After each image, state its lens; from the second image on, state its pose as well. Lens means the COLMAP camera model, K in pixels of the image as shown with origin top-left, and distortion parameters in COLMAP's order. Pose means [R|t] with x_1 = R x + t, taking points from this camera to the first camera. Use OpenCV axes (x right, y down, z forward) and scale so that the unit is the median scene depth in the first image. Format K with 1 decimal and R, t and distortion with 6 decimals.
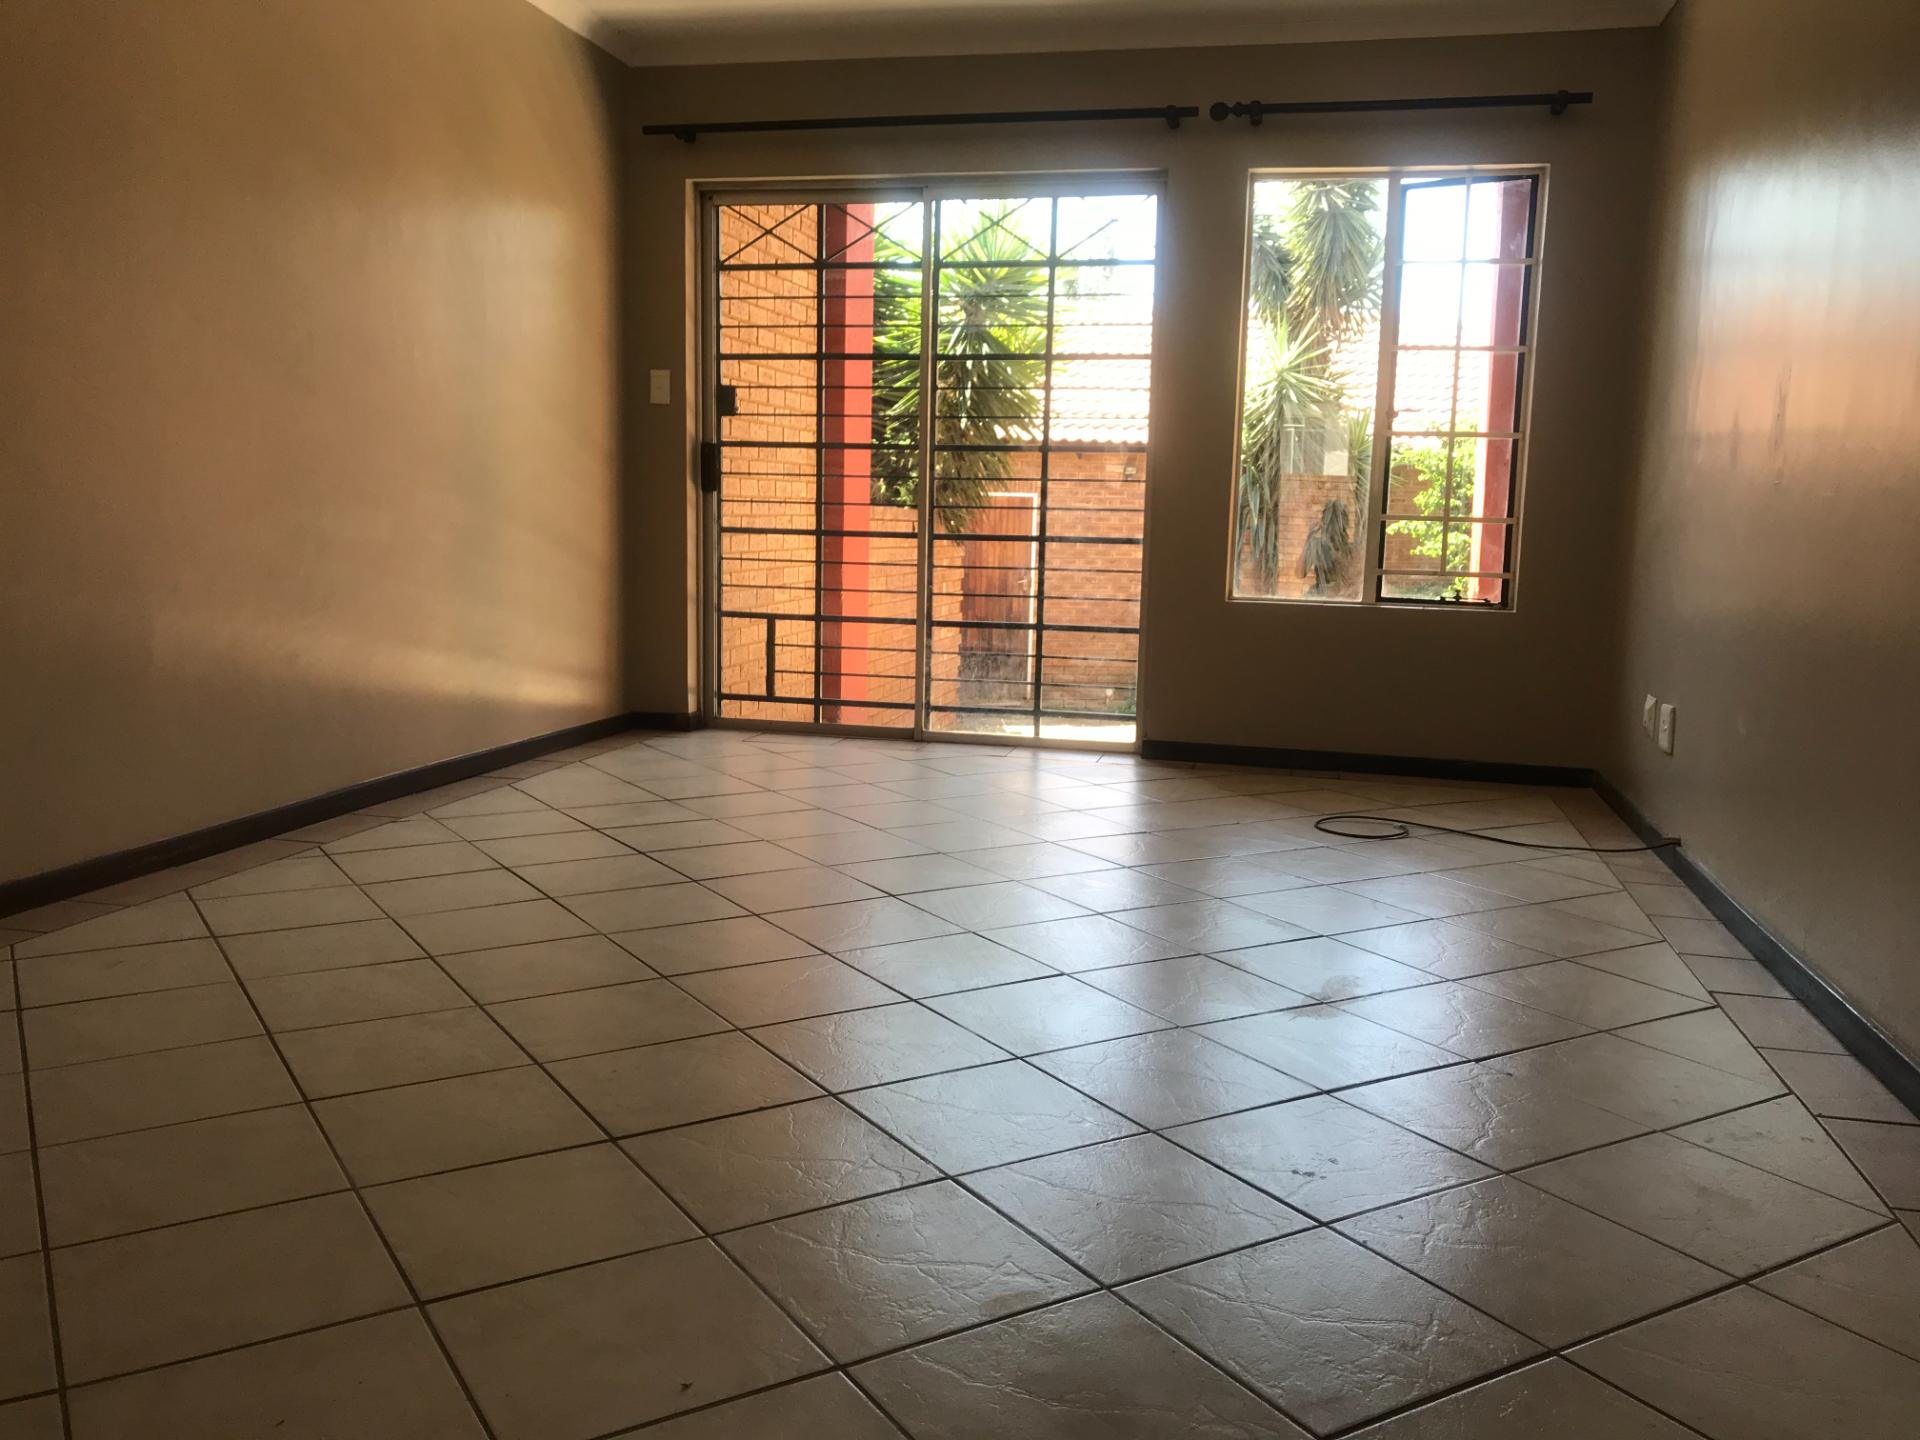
lens RADIAL K [[1587.9, 0, 965.0], [0, 1587.9, 723.9], [0, 0, 1]] dist [0.039492, -0.044928]
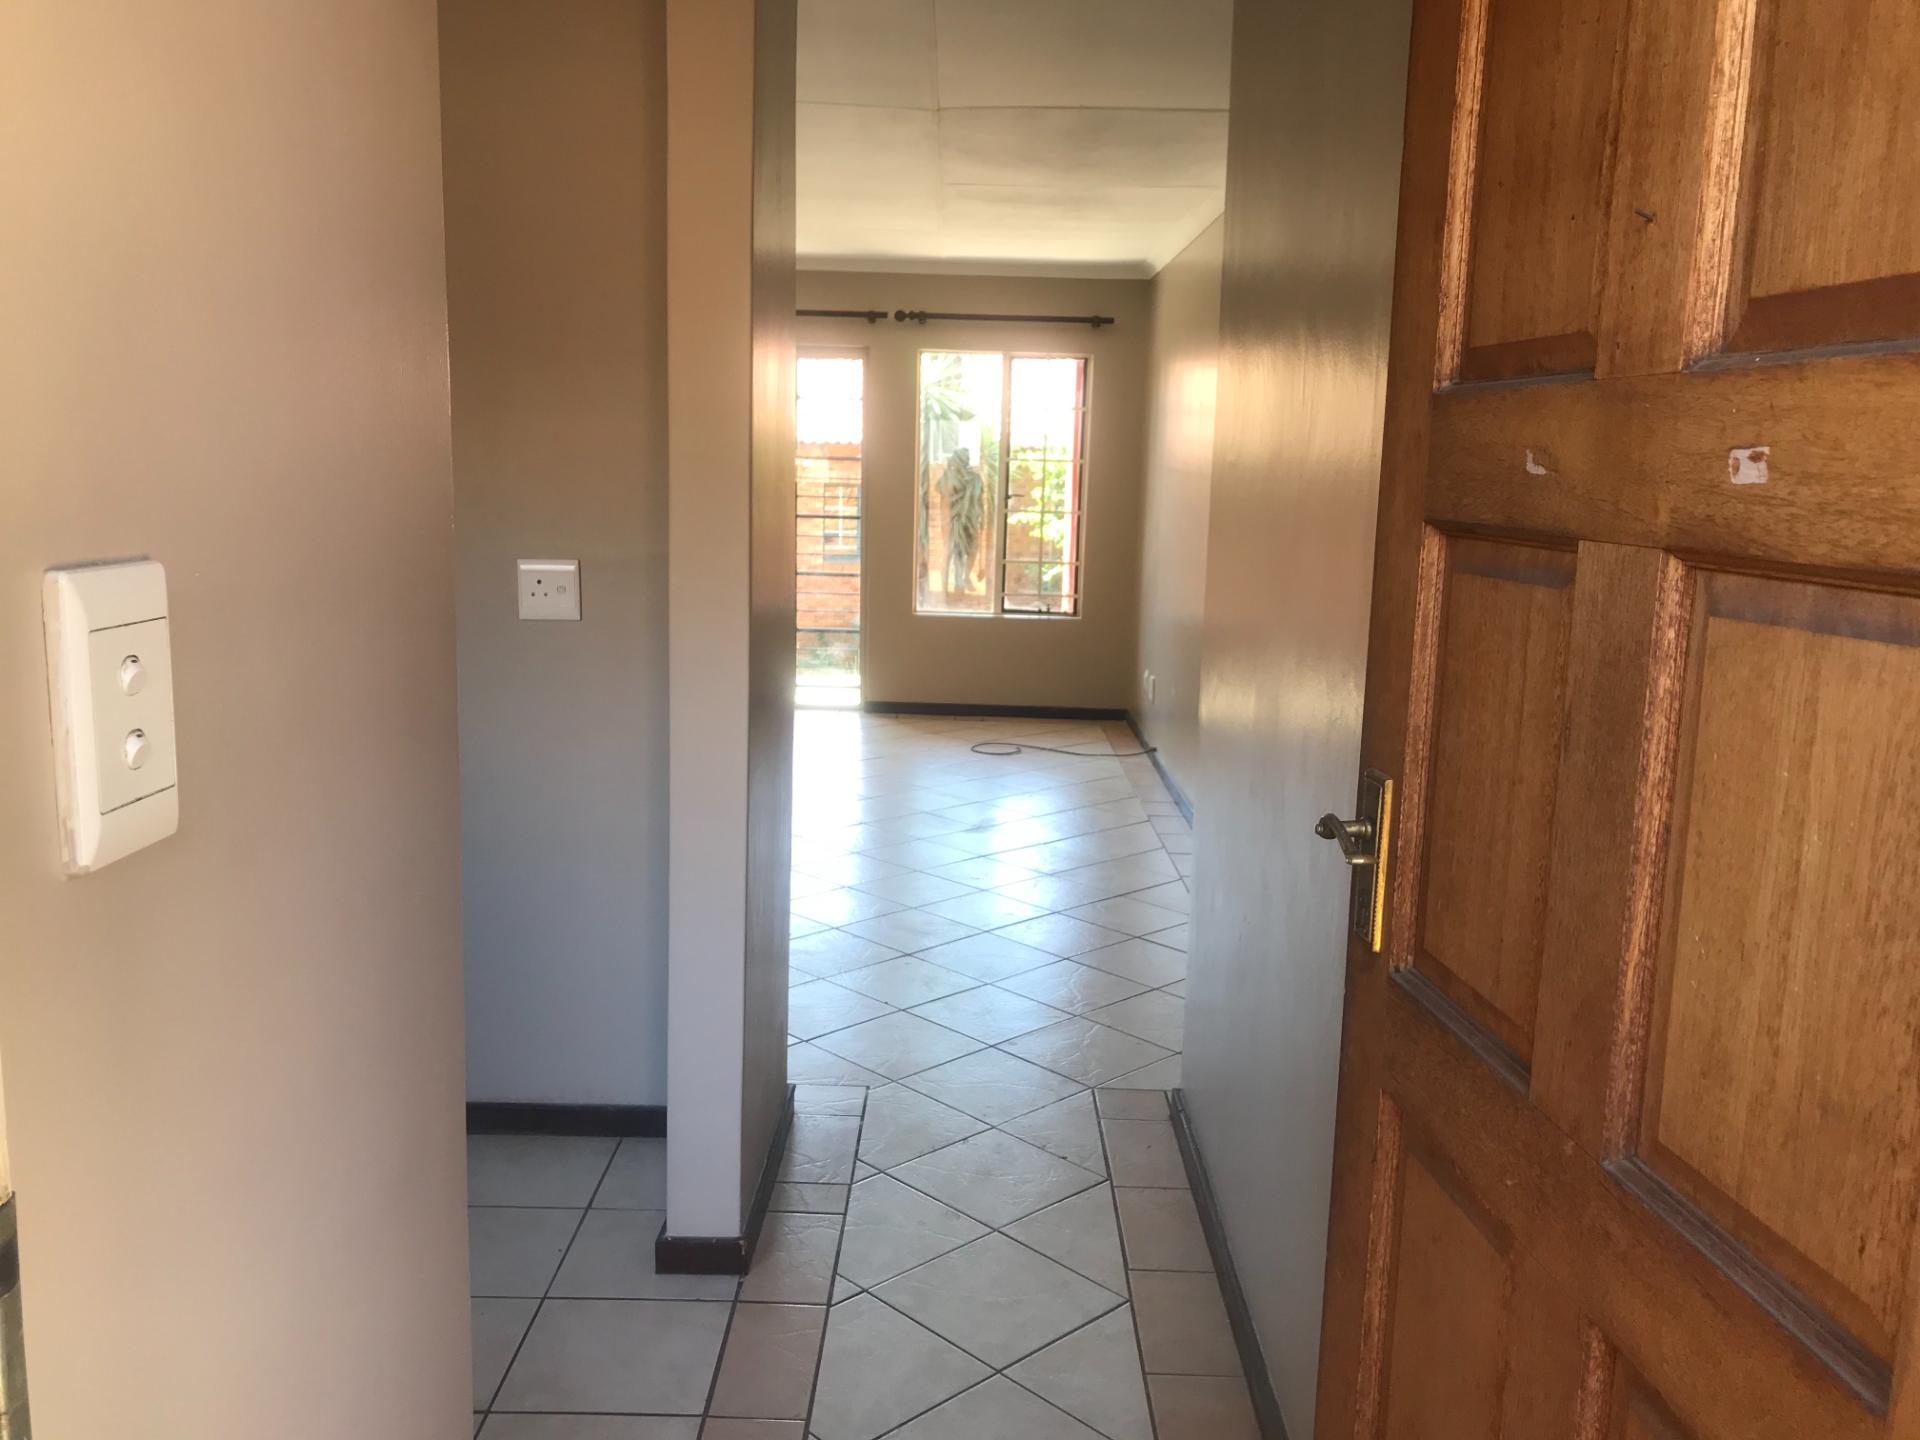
lens RADIAL K [[1587.9, 0, 959.4], [0, 1587.9, 722.2], [0, 0, 1]] dist [0.039492, -0.044928]
pose [[0.975524, -0.036556, 0.216832, -0.153334], [0.027056, 0.998546, 0.046621, -0.042175], [-0.218221, -0.039614, 0.975095, -0.632550]]
